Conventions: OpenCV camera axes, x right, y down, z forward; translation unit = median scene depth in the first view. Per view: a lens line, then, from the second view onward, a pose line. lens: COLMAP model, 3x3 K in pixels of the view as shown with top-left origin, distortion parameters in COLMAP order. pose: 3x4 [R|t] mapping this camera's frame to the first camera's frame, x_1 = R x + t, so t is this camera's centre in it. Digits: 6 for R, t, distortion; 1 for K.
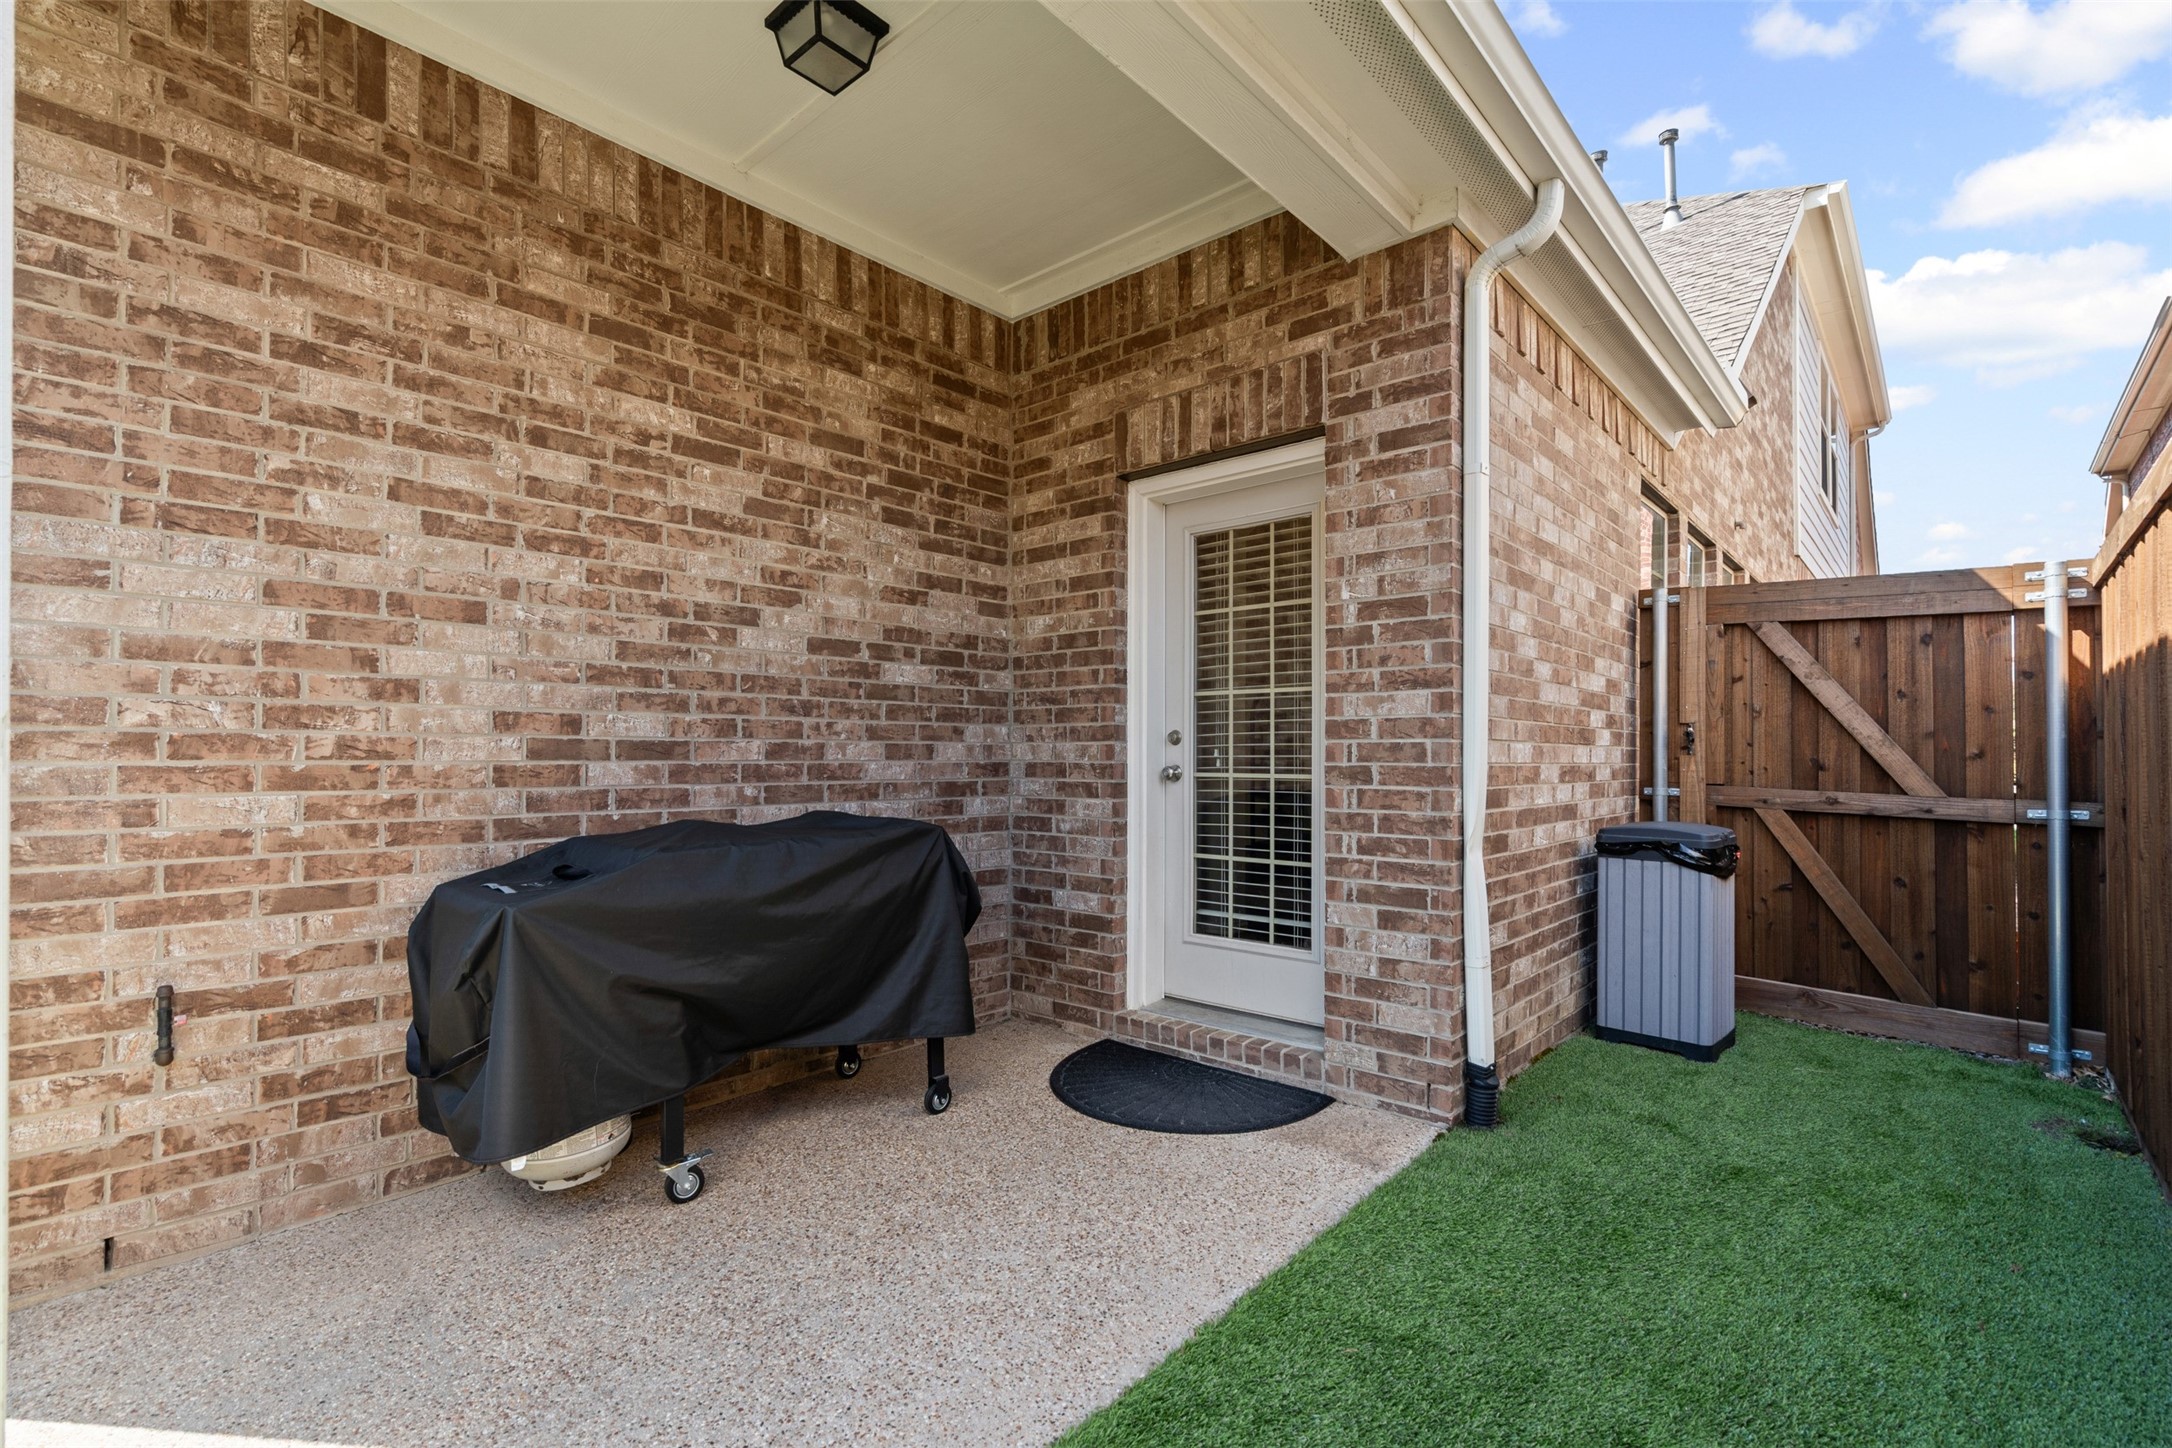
lens RADIAL K [[1003.3, 0, 1088.8], [0, 1003.3, 734.3], [0, 0, 1]] dist [-0.003696, 0.001649]
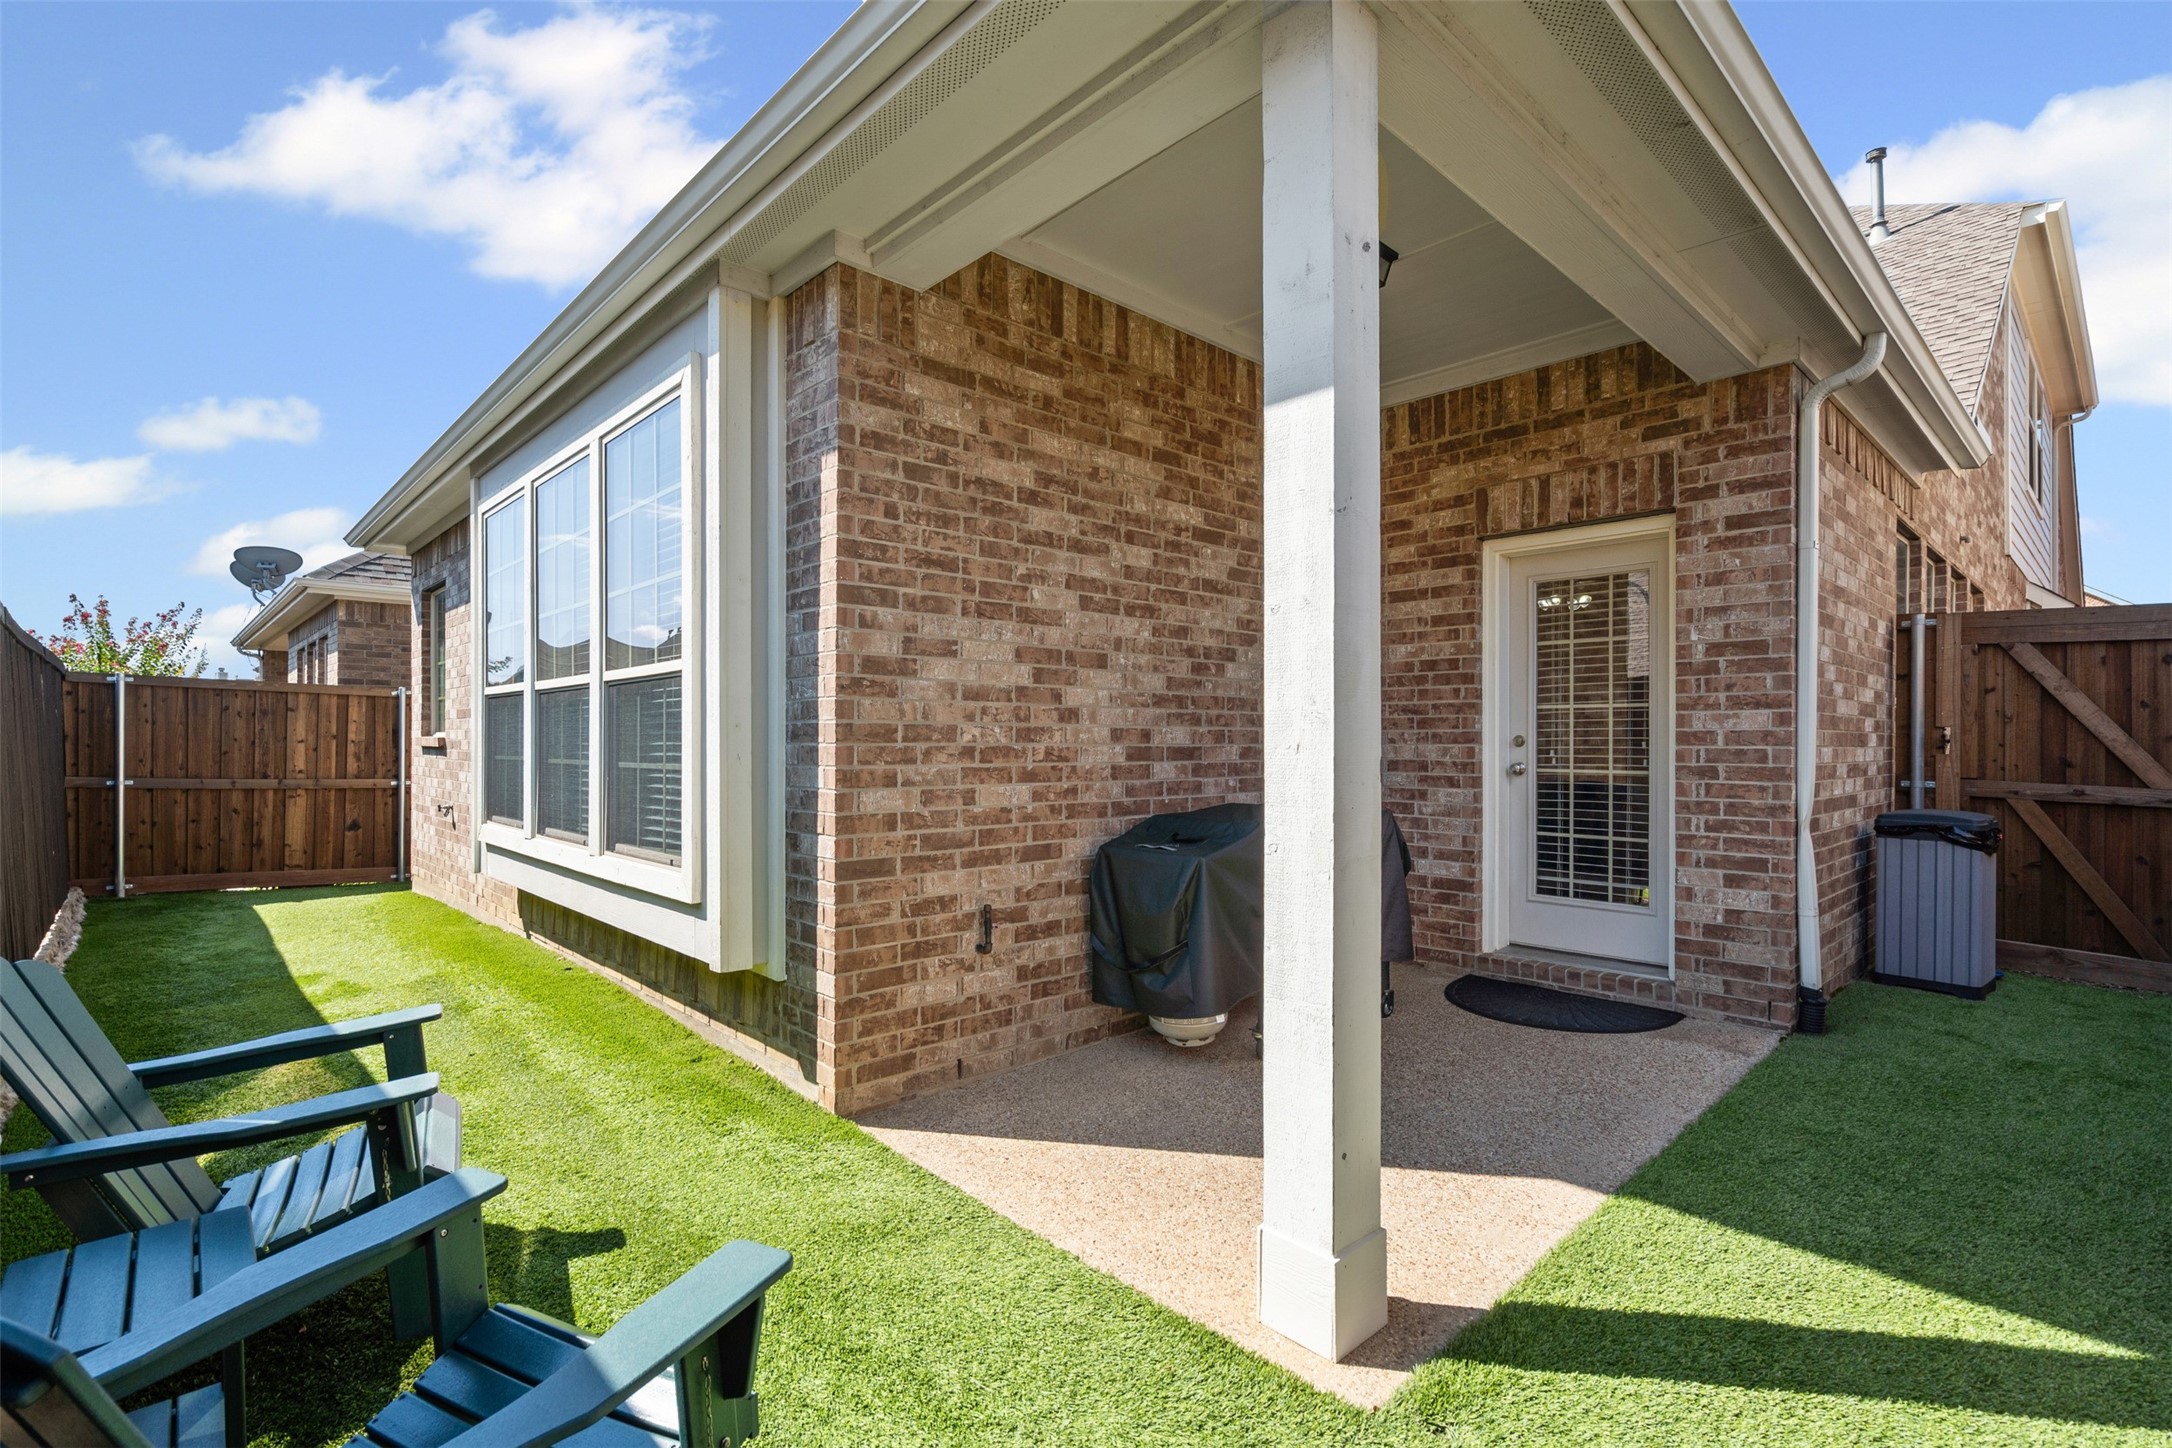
lens RADIAL K [[1012.8, 0, 1100.6], [0, 1012.8, 728.3], [0, 0, 1]] dist [-0.002040, 0.007071]
pose [[0.995954, -0.000908, -0.089861, -0.407185], [0.001657, 0.999964, 0.008262, -0.030051], [0.089850, -0.008377, 0.995920, -0.408018]]
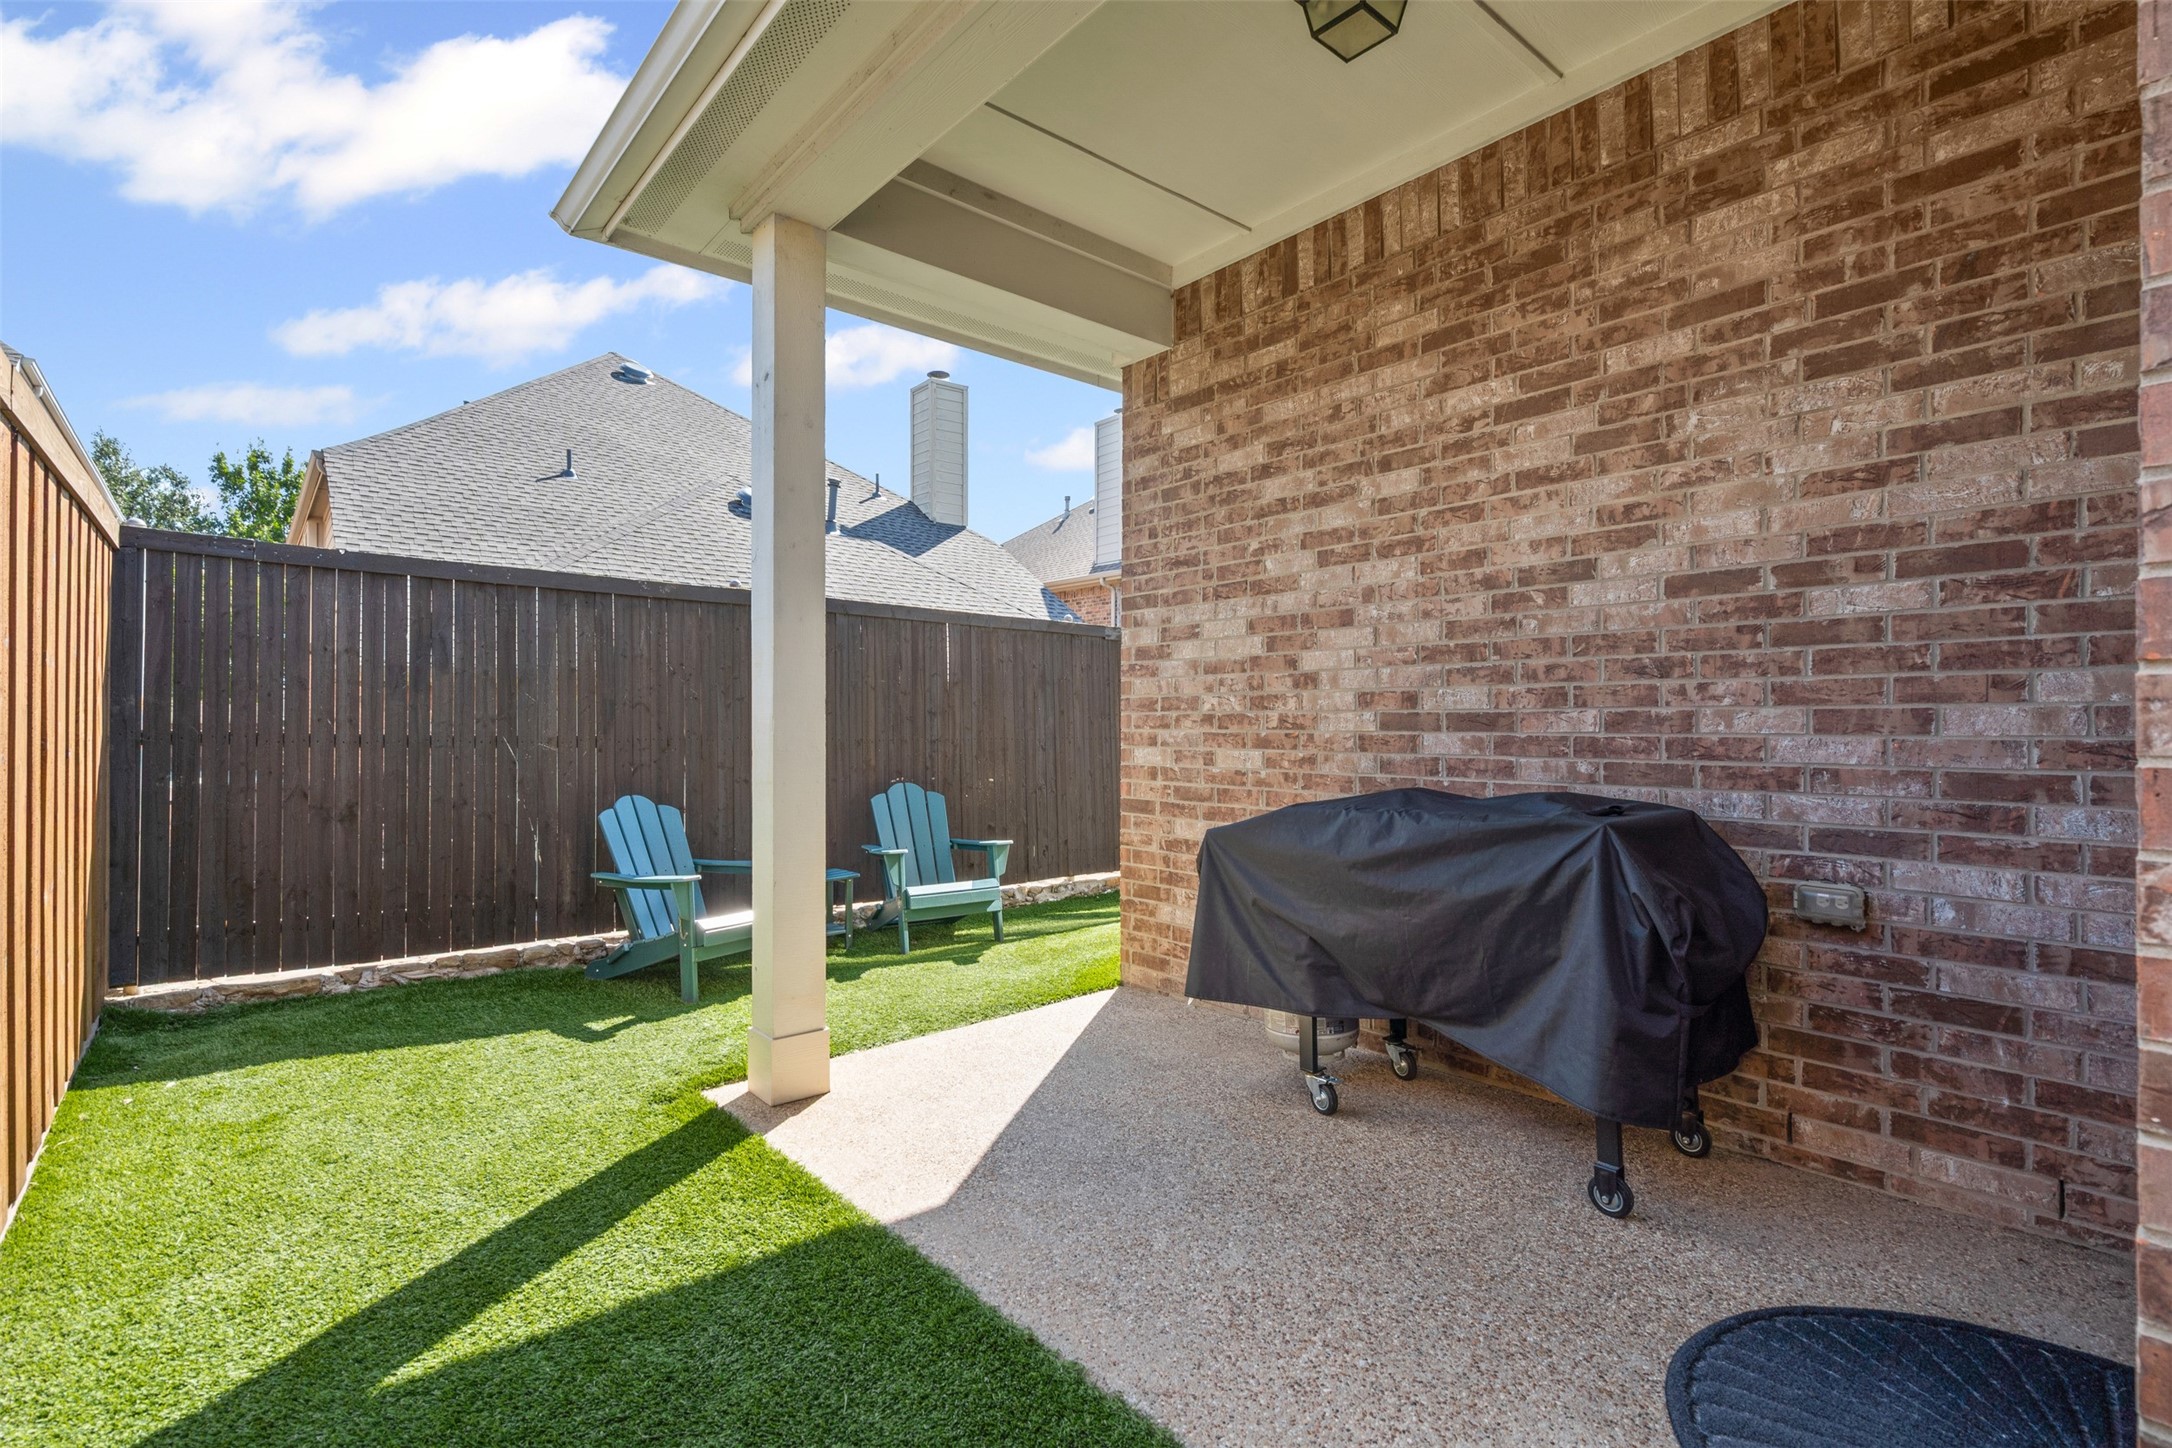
lens RADIAL K [[1012.8, 0, 1100.6], [0, 1012.8, 728.3], [0, 0, 1]] dist [-0.002040, 0.007071]
pose [[-0.145493, -0.007686, -0.989329, 0.629148], [0.010767, 0.999898, -0.009351, 0.026942], [0.989301, -0.012013, -0.145396, 0.736980]]
